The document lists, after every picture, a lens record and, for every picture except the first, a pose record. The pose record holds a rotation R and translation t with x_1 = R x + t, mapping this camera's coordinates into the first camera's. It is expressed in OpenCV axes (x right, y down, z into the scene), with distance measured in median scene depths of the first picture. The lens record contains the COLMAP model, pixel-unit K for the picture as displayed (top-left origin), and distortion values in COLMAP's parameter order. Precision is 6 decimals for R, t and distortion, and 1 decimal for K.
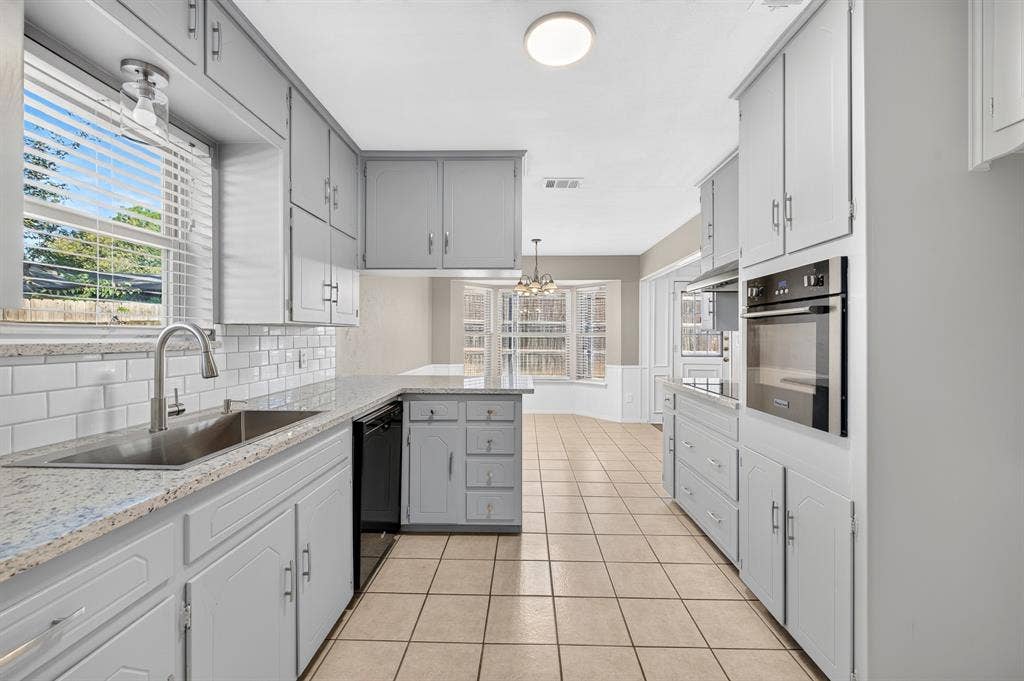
lens RADIAL K [[401.6, 0, 512.0], [0, 401.6, 340.5], [0, 0, 1]] dist [0.001239, 0.000116]
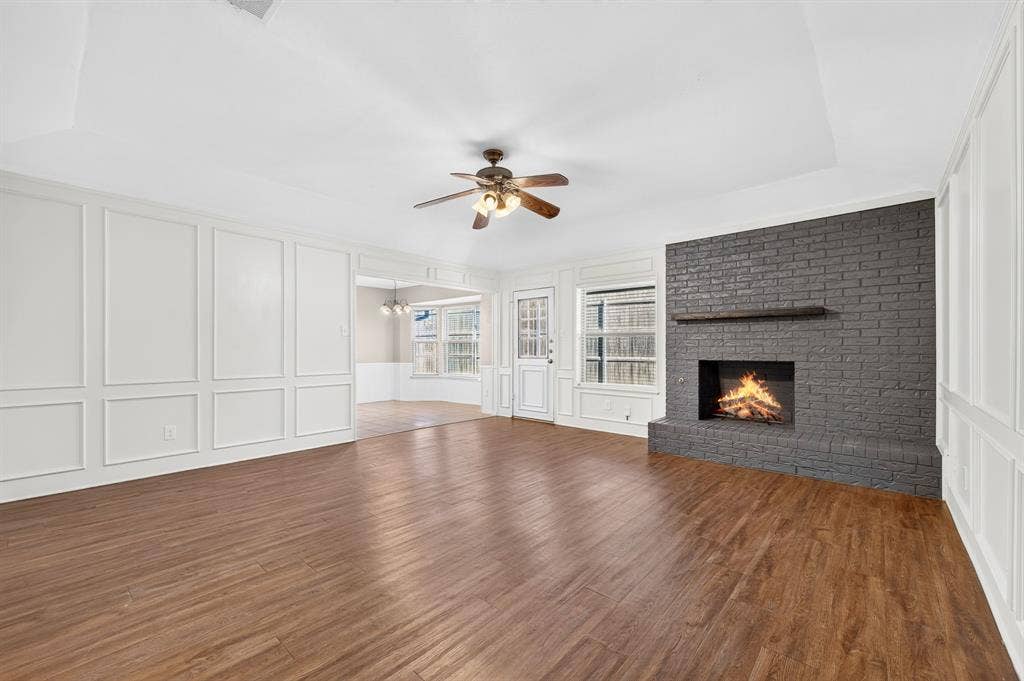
lens RADIAL K [[404.4, 0, 511.8], [0, 404.4, 346.9], [0, 0, 1]] dist [-0.002428, -0.000335]
pose [[0.770620, -0.011271, -0.637195, 2.647444], [0.005758, 0.999926, -0.010724, 0.048485], [0.637269, 0.004595, 0.770628, 0.285267]]
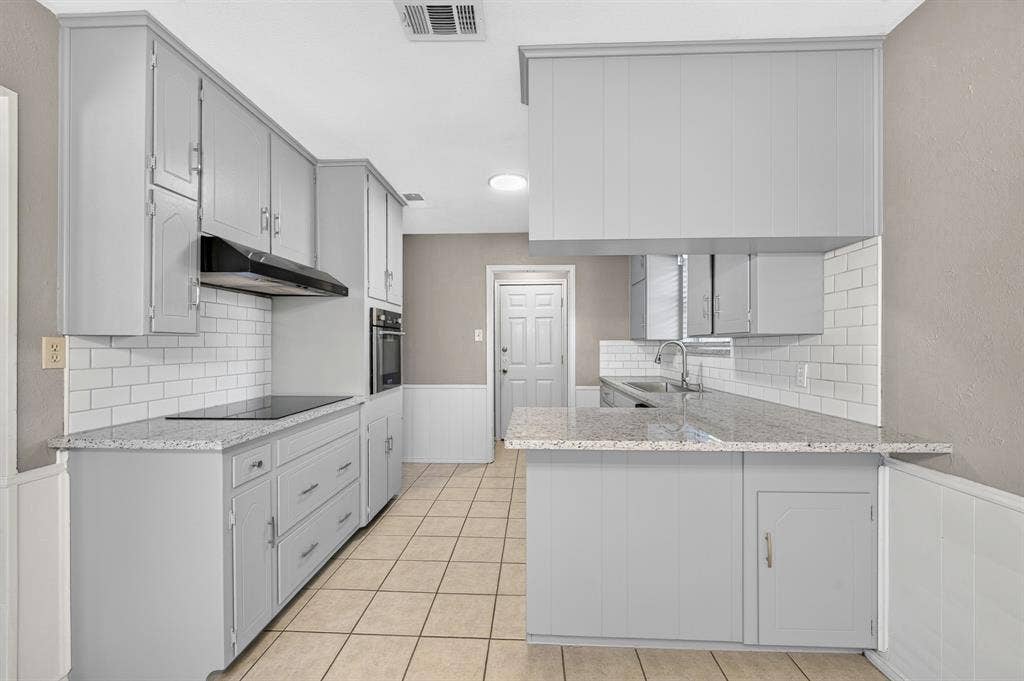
lens RADIAL K [[404.4, 0, 511.8], [0, 404.4, 346.9], [0, 0, 1]] dist [-0.002428, -0.000335]
pose [[-0.999892, -0.002302, 0.014532, 0.047963], [-0.002172, 0.999957, 0.008982, -0.015761], [-0.014552, 0.008949, -0.999854, 1.846649]]
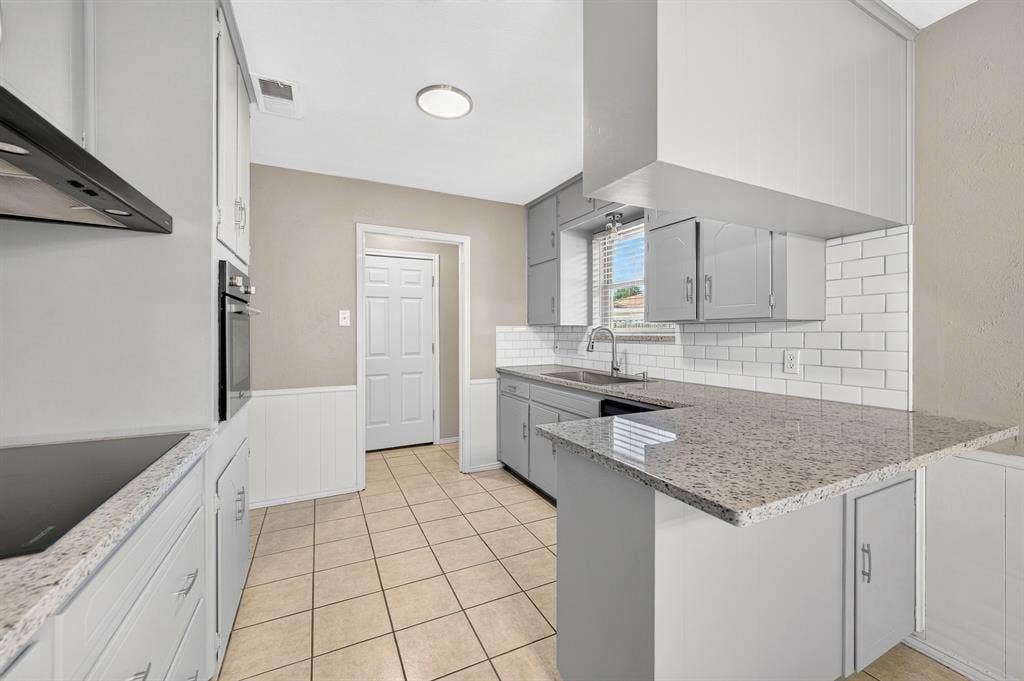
lens RADIAL K [[405.1, 0, 517.2], [0, 405.1, 333.4], [0, 0, 1]] dist [0.001791, 0.000036]
pose [[-0.881324, -0.000820, -0.472512, 0.345437], [-0.004892, 0.999961, 0.007389, -0.012968], [0.472488, 0.008823, -0.881293, 1.478816]]
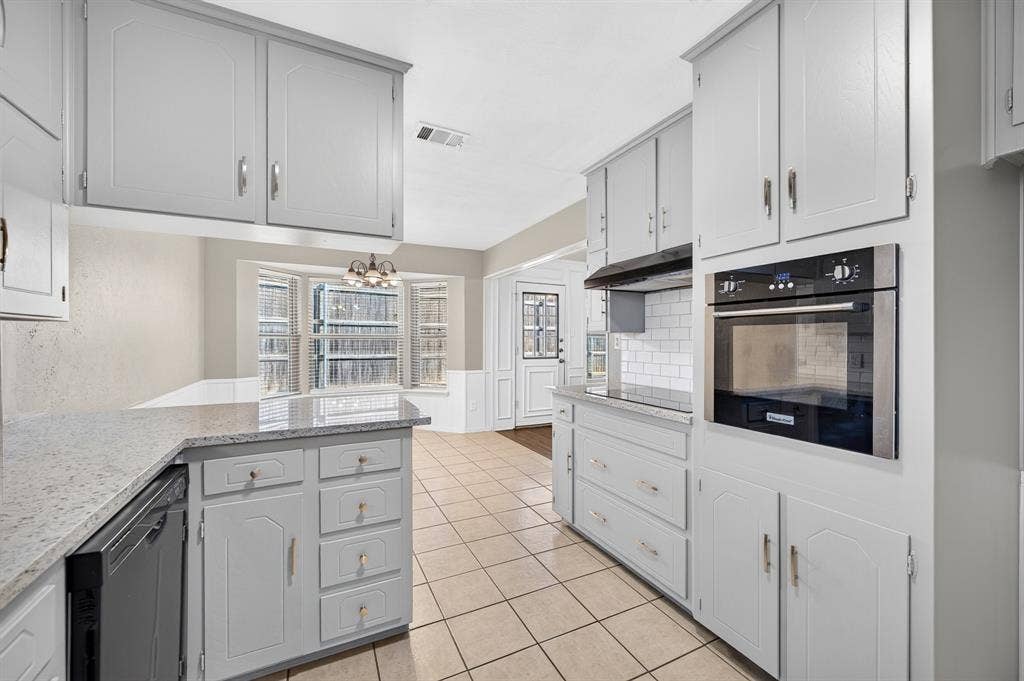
lens RADIAL K [[406.0, 0, 514.5], [0, 406.0, 342.8], [0, 0, 1]] dist [-0.001709, -0.000217]
pose [[0.882900, -0.006910, 0.469511, -0.141029], [0.006329, 0.999976, 0.002816, -0.005679], [-0.469519, 0.000486, 0.882922, 0.327039]]
